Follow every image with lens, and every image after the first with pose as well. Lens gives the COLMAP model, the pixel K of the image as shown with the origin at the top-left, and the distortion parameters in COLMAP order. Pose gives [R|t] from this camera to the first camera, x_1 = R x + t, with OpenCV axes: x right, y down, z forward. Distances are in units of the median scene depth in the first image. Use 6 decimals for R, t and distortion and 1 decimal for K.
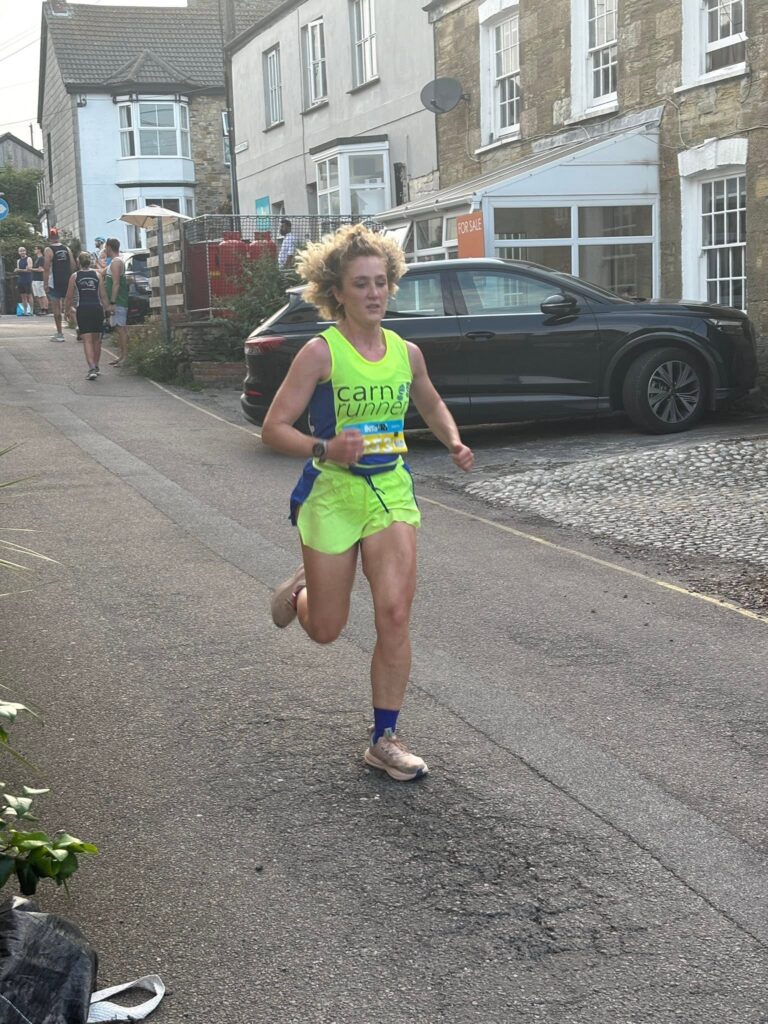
lens RADIAL K [[1495.0, 0, 398.1], [0, 1495.0, 535.3], [0, 0, 1]] dist [0.076927, 0.000000]
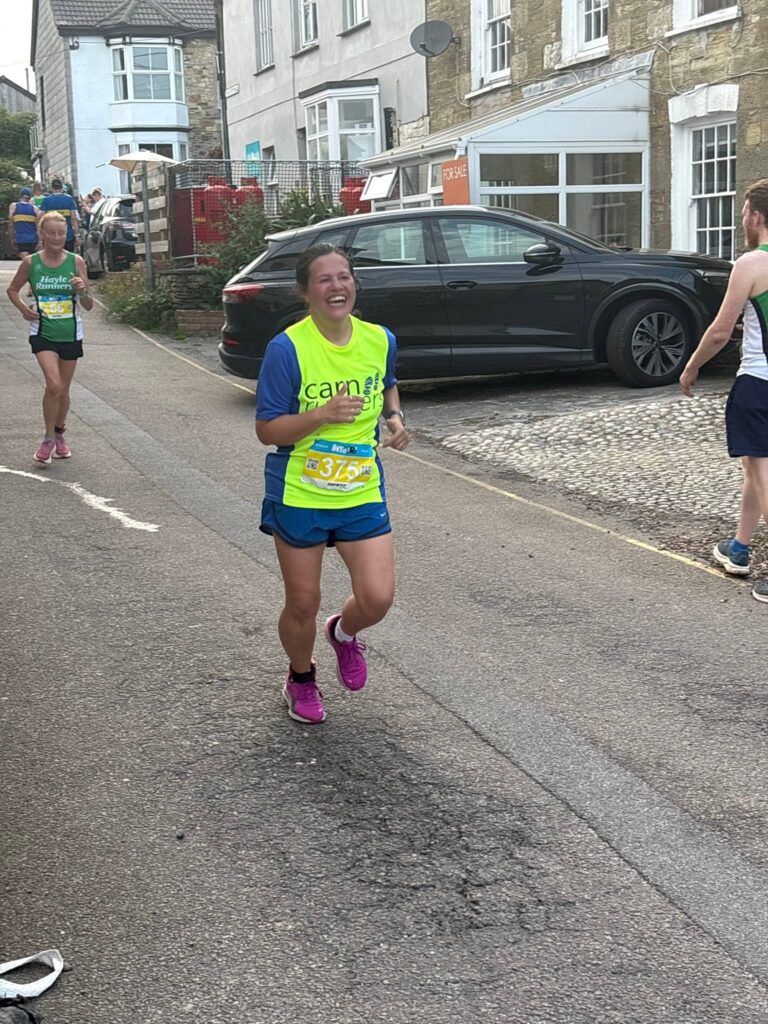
lens RADIAL K [[1495.0, 0, 398.3], [0, 1495.0, 537.9], [0, 0, 1]] dist [0.076927, 0.000000]
pose [[0.999972, 0.007529, -0.000096, 0.012245], [-0.007521, 0.999393, 0.034008, -0.000919], [0.000352, -0.034006, 0.999422, 0.011466]]
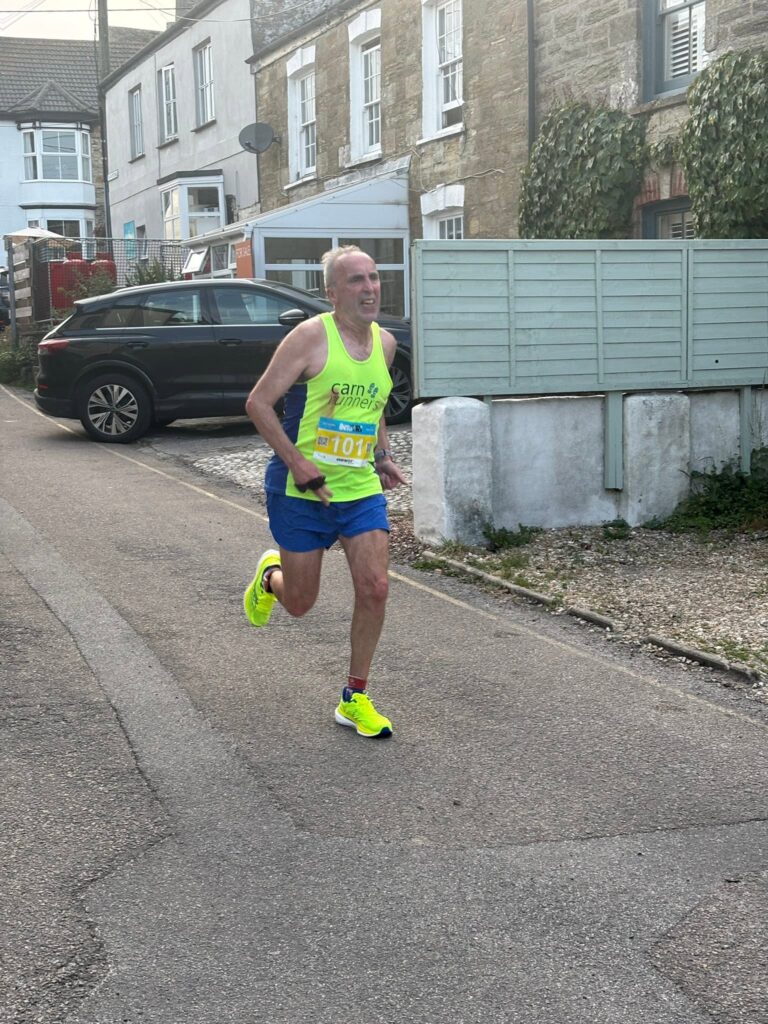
lens RADIAL K [[1495.0, 0, 415.3], [0, 1495.0, 529.4], [0, 0, 1]] dist [0.076927, 0.000000]
pose [[0.998958, 0.008354, 0.044872, 0.127911], [-0.007481, 0.999780, -0.019587, 0.034323], [-0.045025, 0.019231, 0.998801, -0.181077]]
